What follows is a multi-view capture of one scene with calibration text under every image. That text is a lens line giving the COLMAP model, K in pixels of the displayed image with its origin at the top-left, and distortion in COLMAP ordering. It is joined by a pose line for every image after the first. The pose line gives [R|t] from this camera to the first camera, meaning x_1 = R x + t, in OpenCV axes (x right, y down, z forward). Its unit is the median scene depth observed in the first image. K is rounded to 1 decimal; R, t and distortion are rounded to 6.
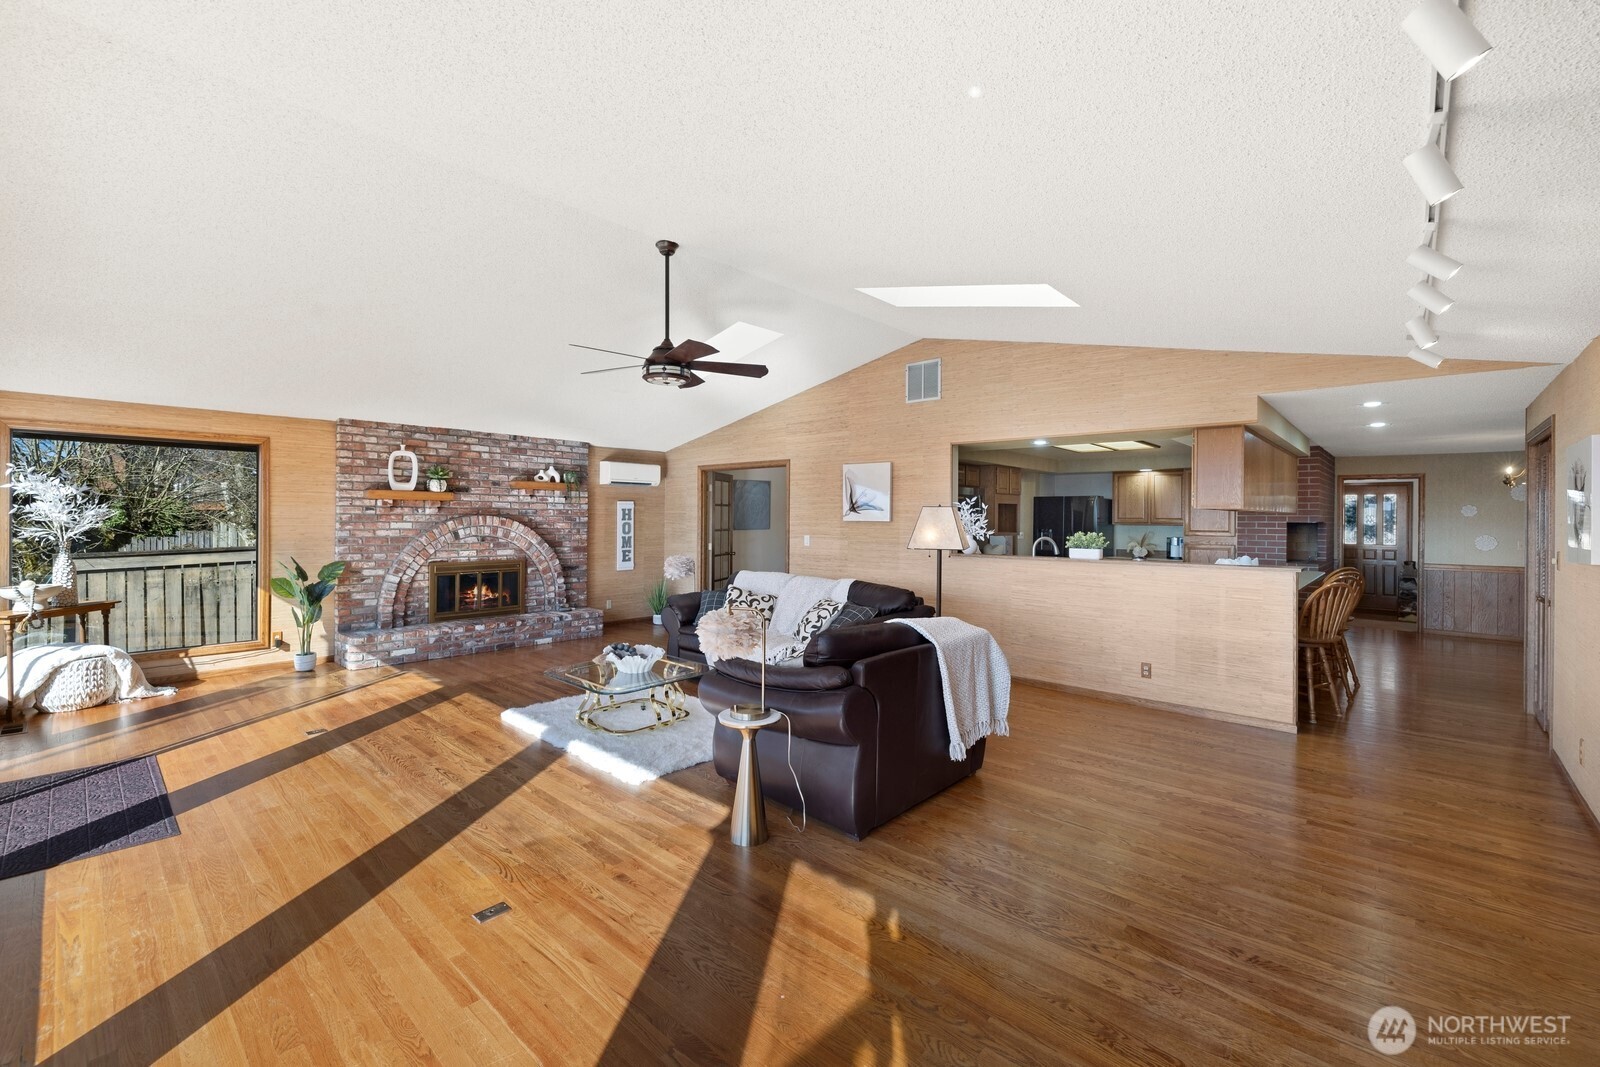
lens RADIAL K [[679.8, 0, 783.1], [0, 679.8, 512.5], [0, 0, 1]] dist [-0.003566, 0.000717]
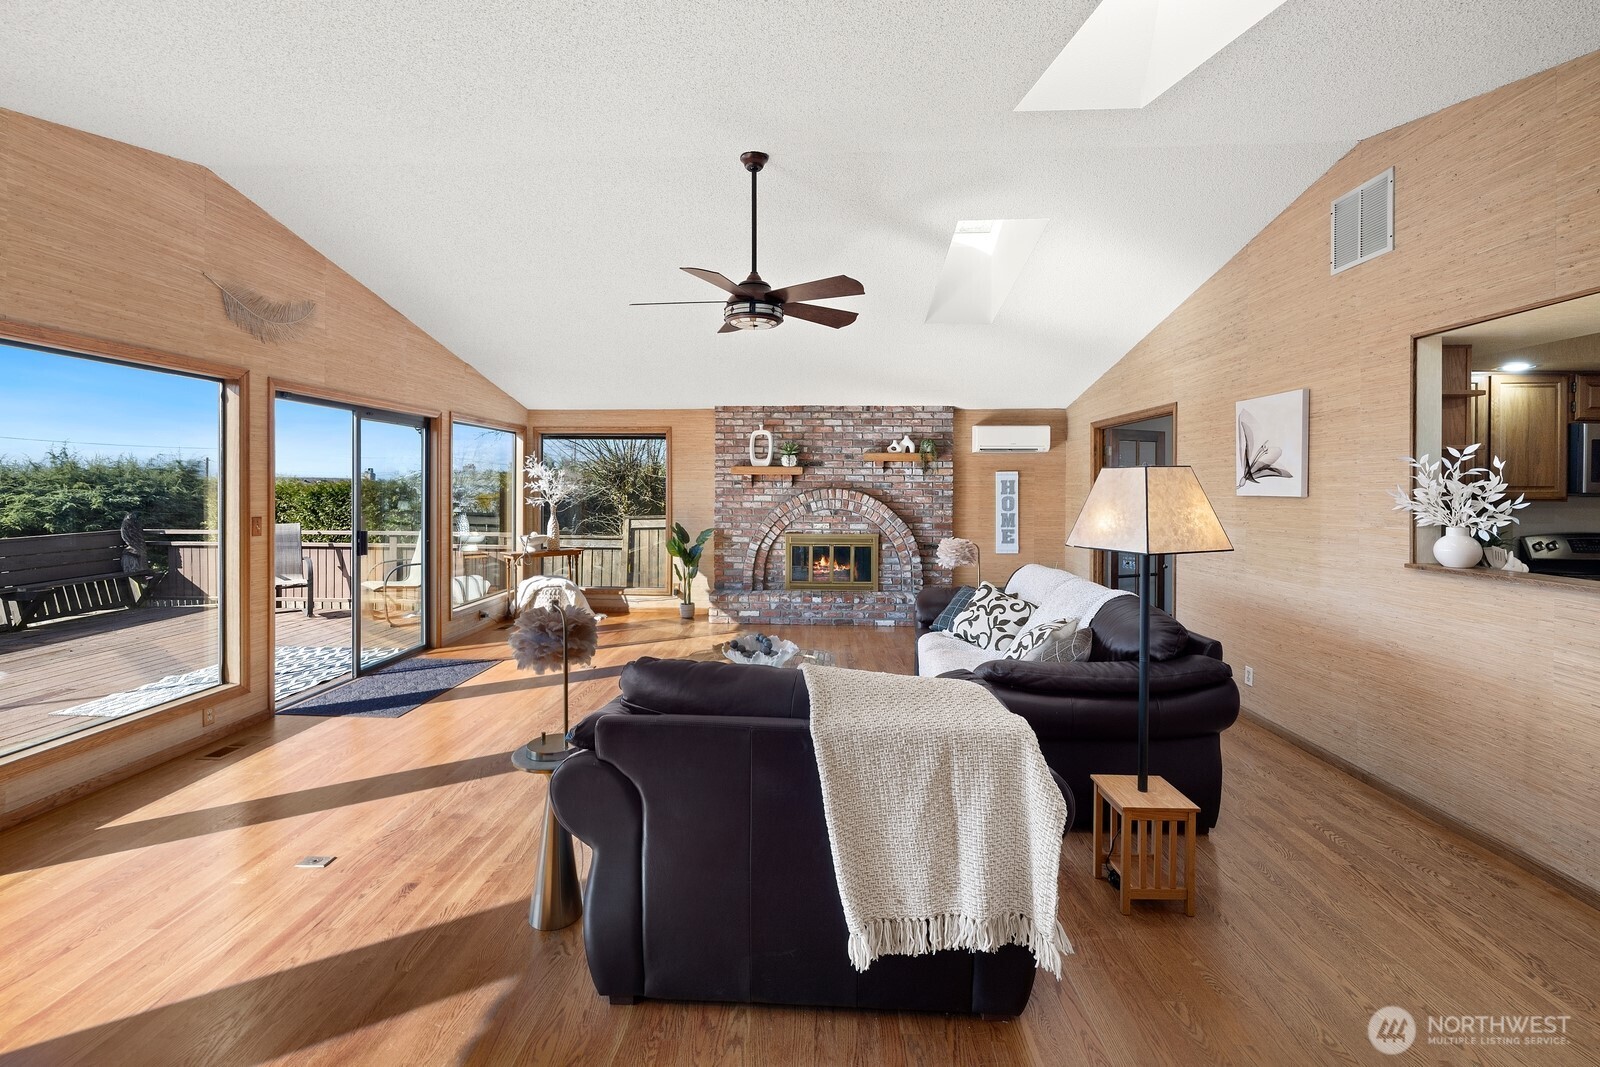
lens RADIAL K [[679.8, 0, 775.6], [0, 679.8, 495.0], [0, 0, 1]] dist [-0.003566, 0.000717]
pose [[0.641050, 0.002918, -0.767493, 0.303199], [0.006368, 0.999938, 0.009121, 0.003916], [0.767472, -0.010735, 0.640992, 0.316022]]
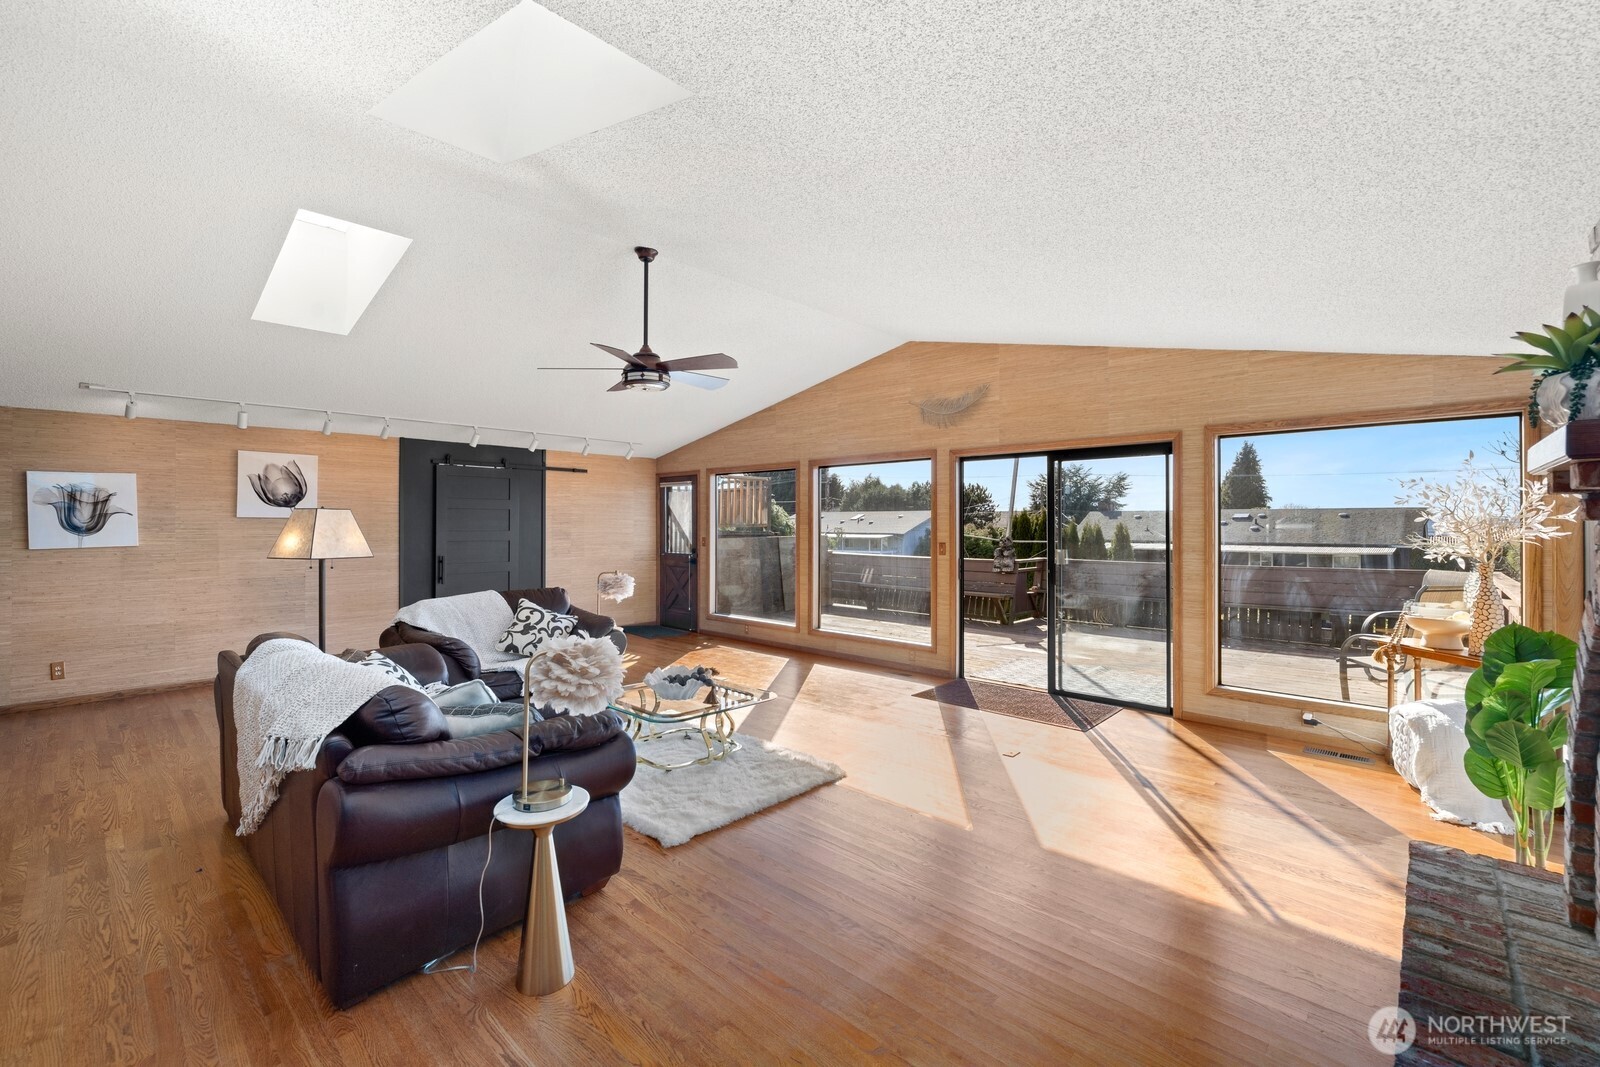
lens RADIAL K [[679.8, 0, 783.1], [0, 679.8, 514.6], [0, 0, 1]] dist [-0.003566, 0.000717]
pose [[-0.999967, -0.007020, 0.004188, -0.240205], [-0.007101, 0.999780, -0.019730, 0.007196], [-0.004049, -0.019760, -0.999797, 1.277930]]
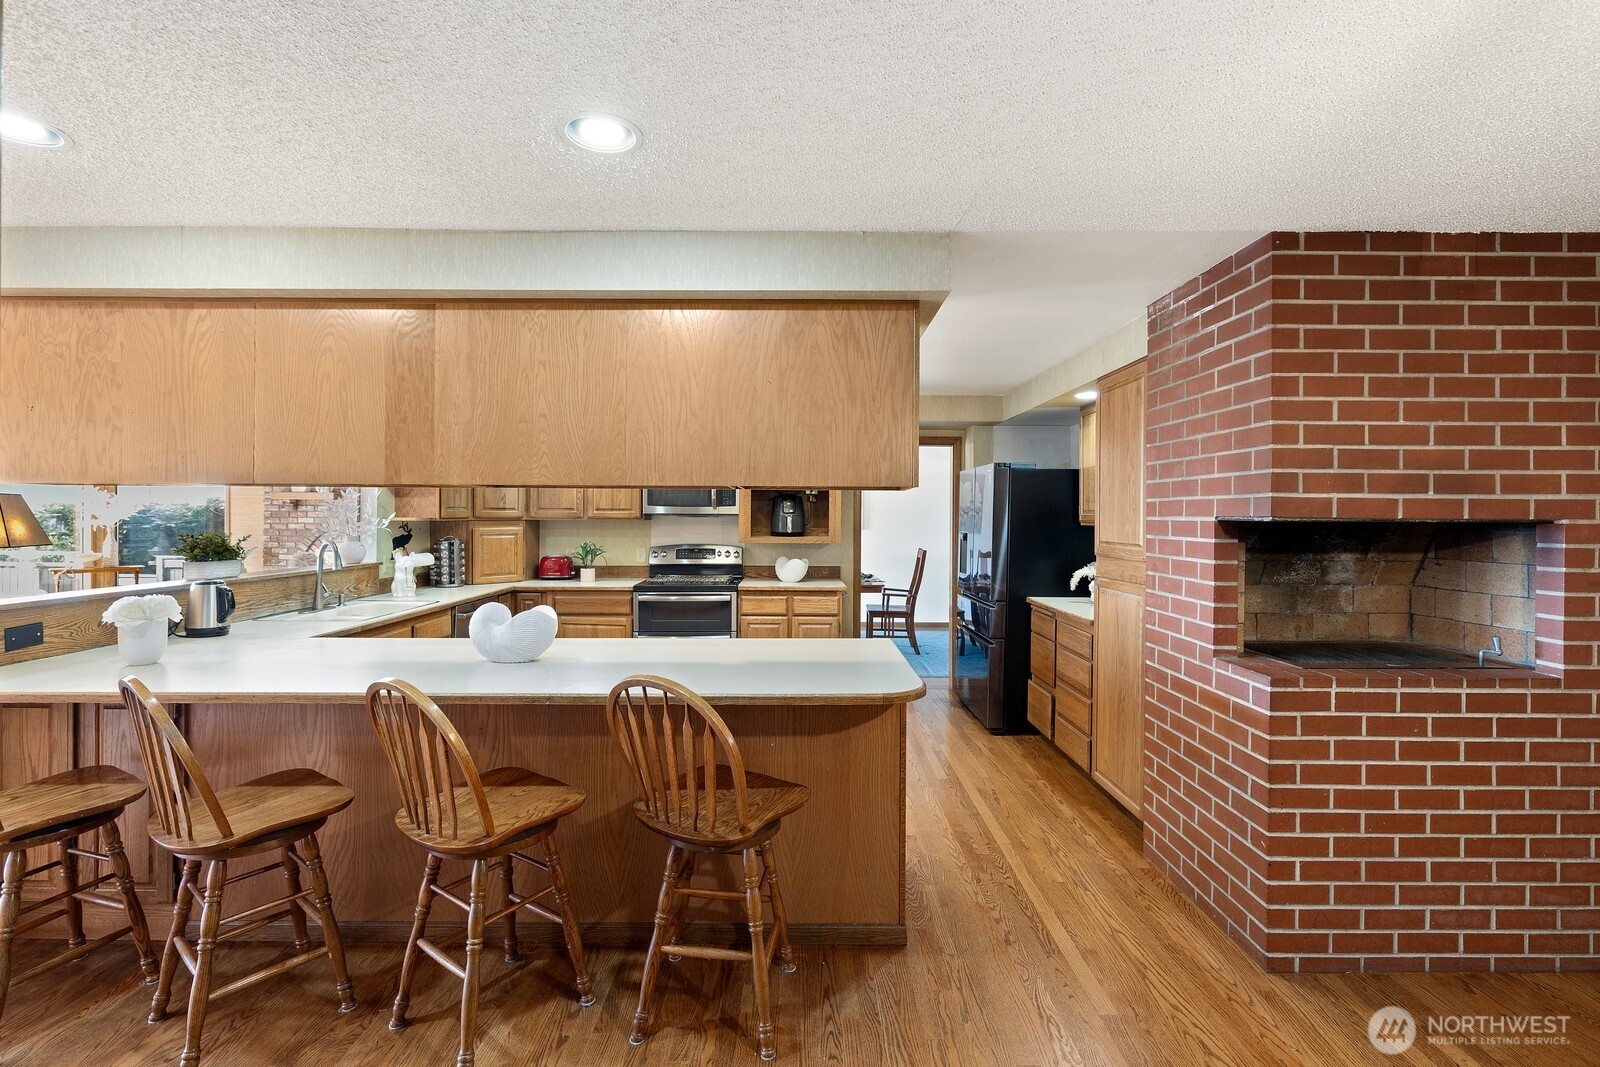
lens RADIAL K [[727.0, 0, 798.6], [0, 727.0, 522.8], [0, 0, 1]] dist [-0.005235, 0.000501]
pose [[0.691810, 0.005255, -0.722060, 1.018465], [0.005224, 0.999911, 0.012282, 0.012759], [0.722061, -0.012269, 0.691721, 0.751502]]
